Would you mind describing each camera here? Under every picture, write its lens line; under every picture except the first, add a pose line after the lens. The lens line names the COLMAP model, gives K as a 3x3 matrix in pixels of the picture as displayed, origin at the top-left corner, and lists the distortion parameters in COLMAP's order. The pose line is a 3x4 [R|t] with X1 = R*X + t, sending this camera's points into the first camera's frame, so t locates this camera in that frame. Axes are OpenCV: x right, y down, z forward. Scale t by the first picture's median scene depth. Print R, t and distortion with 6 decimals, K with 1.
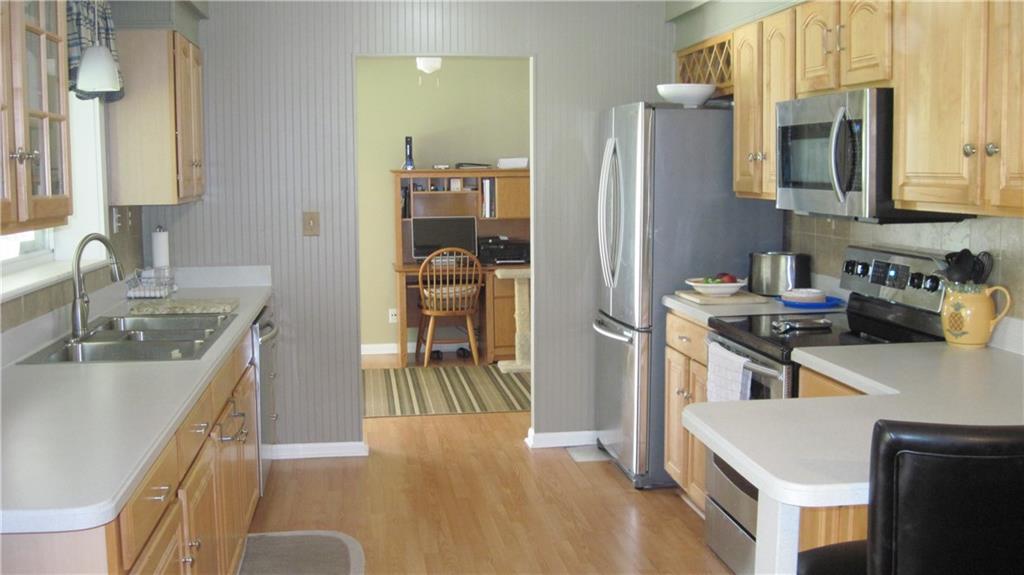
lens RADIAL K [[1158.1, 0, 512.0], [0, 1158.1, 287.5], [0, 0, 1]] dist [0.001926, 0.000407]
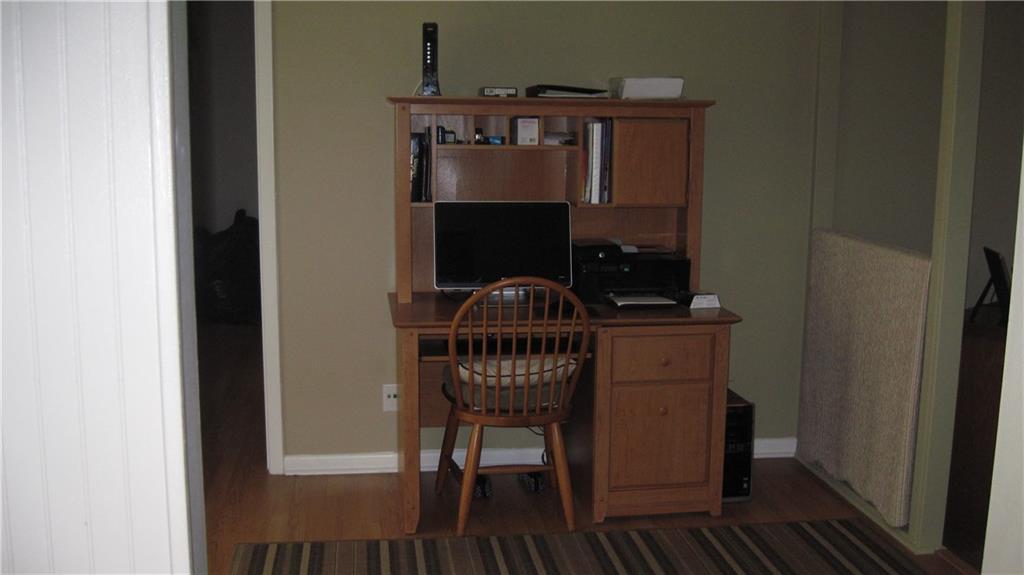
lens RADIAL K [[1073.0, 0, 512.0], [0, 1073.0, 287.5], [0, 0, 1]] dist [-0.009946, -0.001671]
pose [[0.999755, 0.021034, 0.006826, -0.057505], [-0.021390, 0.998134, 0.057185, -0.051180], [-0.005610, -0.057317, 0.998340, 0.570985]]
